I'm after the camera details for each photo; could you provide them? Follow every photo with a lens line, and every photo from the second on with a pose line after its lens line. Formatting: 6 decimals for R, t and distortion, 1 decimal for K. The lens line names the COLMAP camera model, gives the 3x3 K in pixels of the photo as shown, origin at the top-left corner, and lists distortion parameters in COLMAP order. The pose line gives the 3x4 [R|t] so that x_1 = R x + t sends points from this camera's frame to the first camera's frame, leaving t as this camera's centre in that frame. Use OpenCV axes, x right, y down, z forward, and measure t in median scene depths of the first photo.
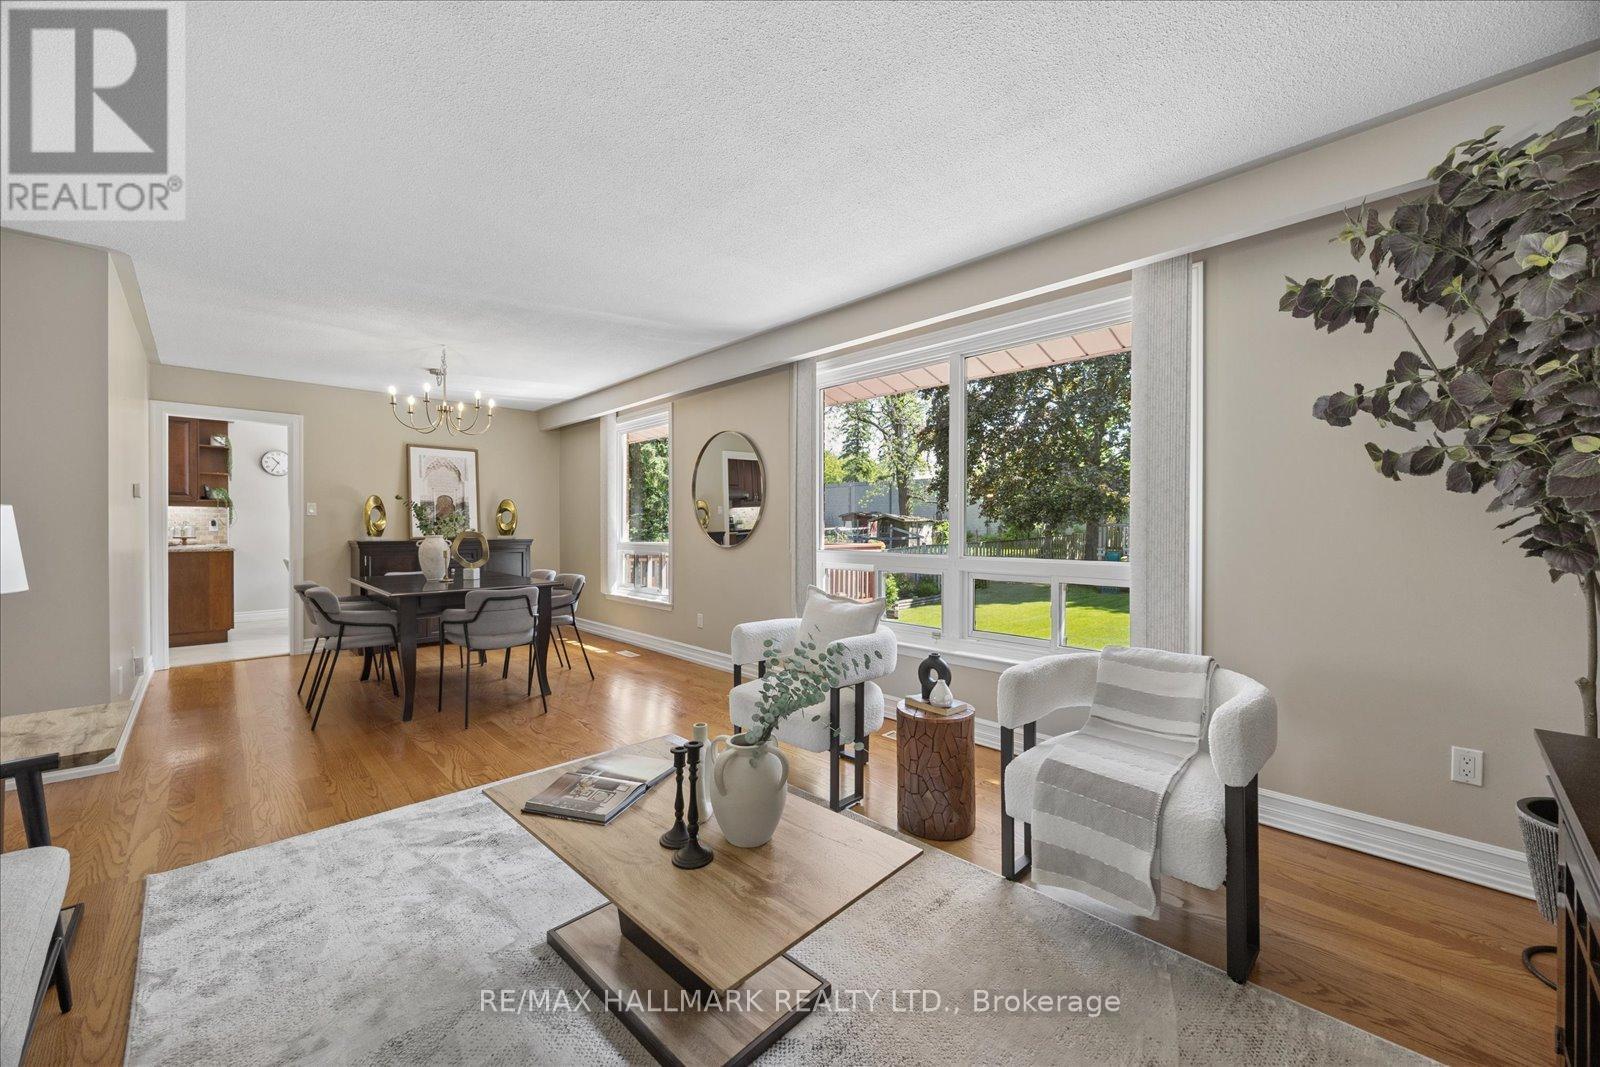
lens RADIAL K [[609.8, 0, 801.7], [0, 609.8, 531.2], [0, 0, 1]] dist [-0.001462, 0.000000]
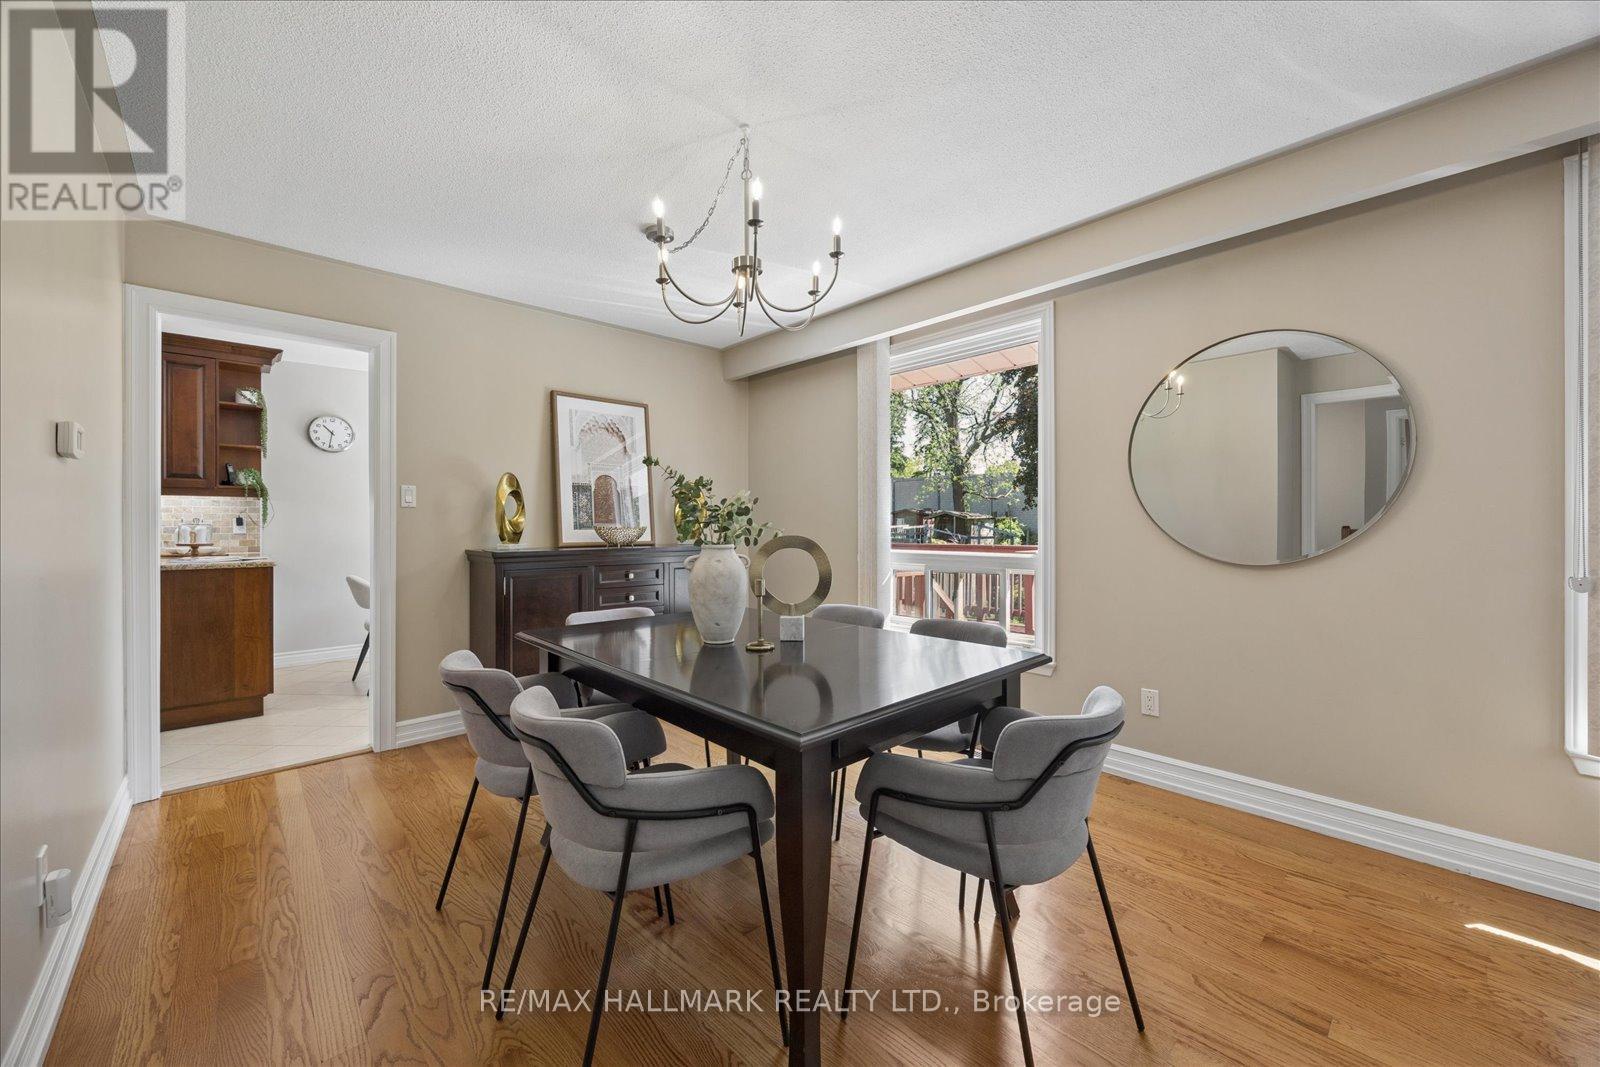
lens RADIAL K [[608.1, 0, 796.2], [0, 608.1, 525.7], [0, 0, 1]] dist [0.000400, -0.000124]
pose [[0.999750, -0.003362, -0.022092, -0.381132], [0.003226, 0.999976, -0.006198, -0.003021], [0.022112, 0.006125, 0.999737, 0.387529]]
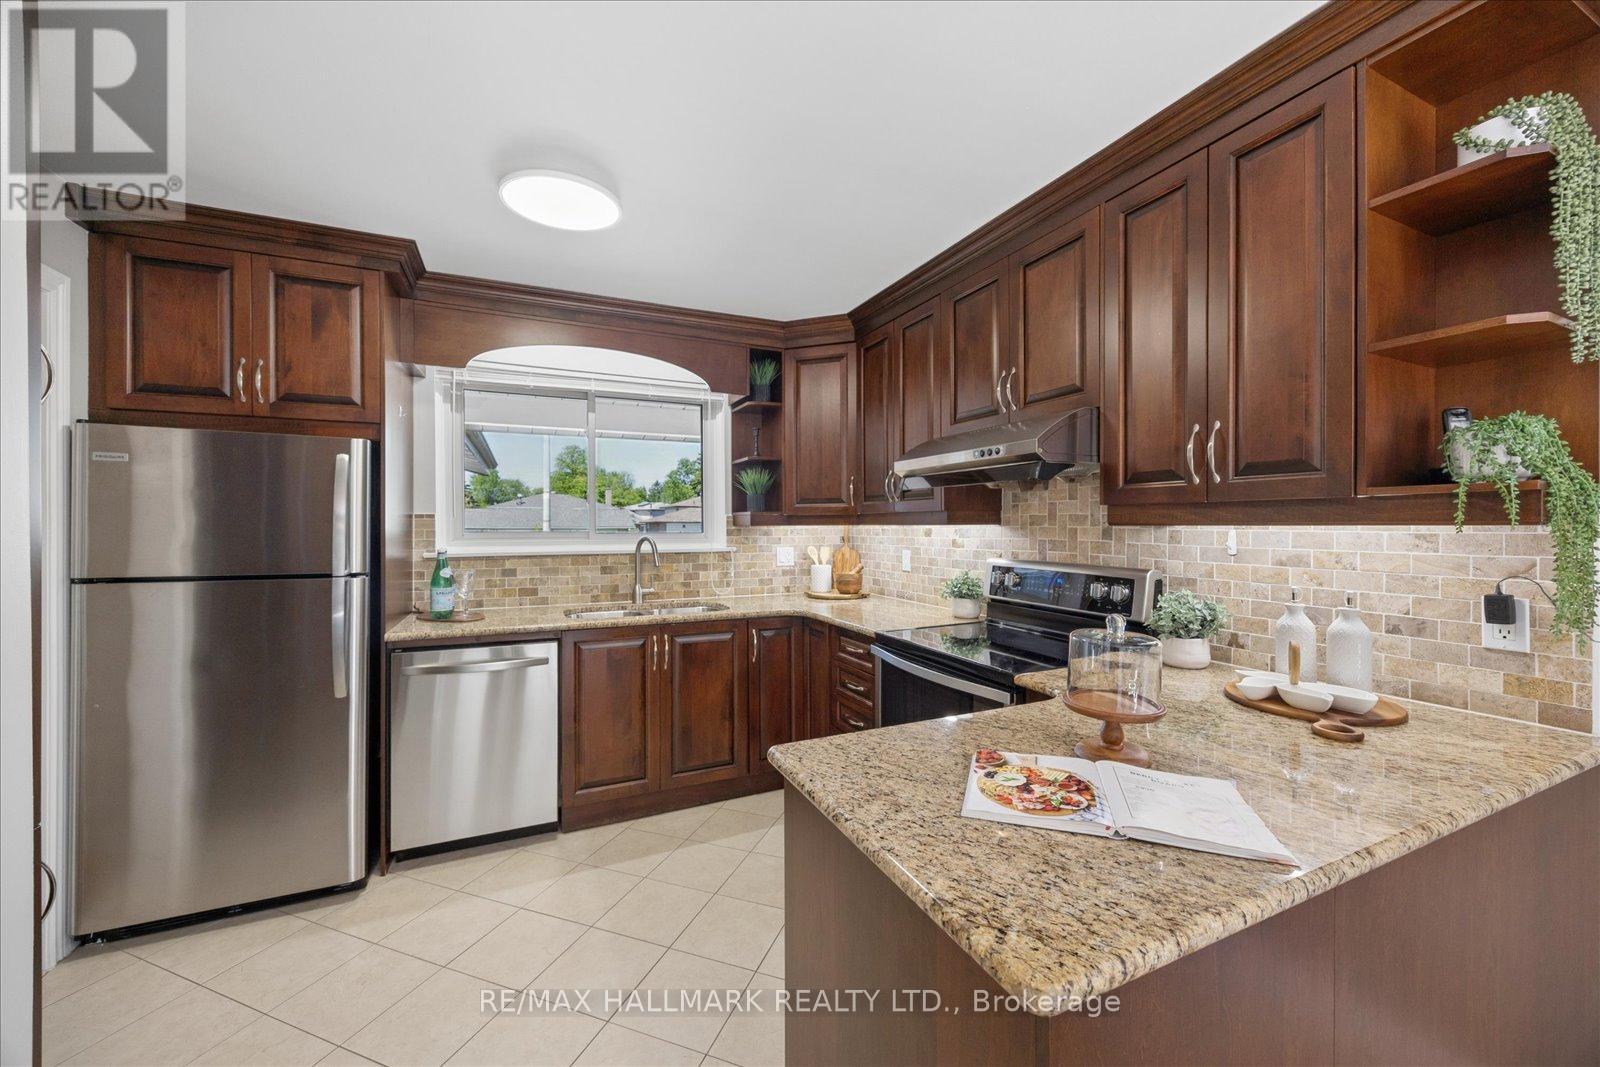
lens RADIAL K [[608.1, 0, 796.2], [0, 608.1, 525.7], [0, 0, 1]] dist [0.000400, -0.000124]
pose [[-0.344502, 0.001195, -0.938785, -0.797114], [-0.007200, 0.999966, 0.003915, -0.042245], [0.938758, 0.008108, -0.344482, 0.958362]]
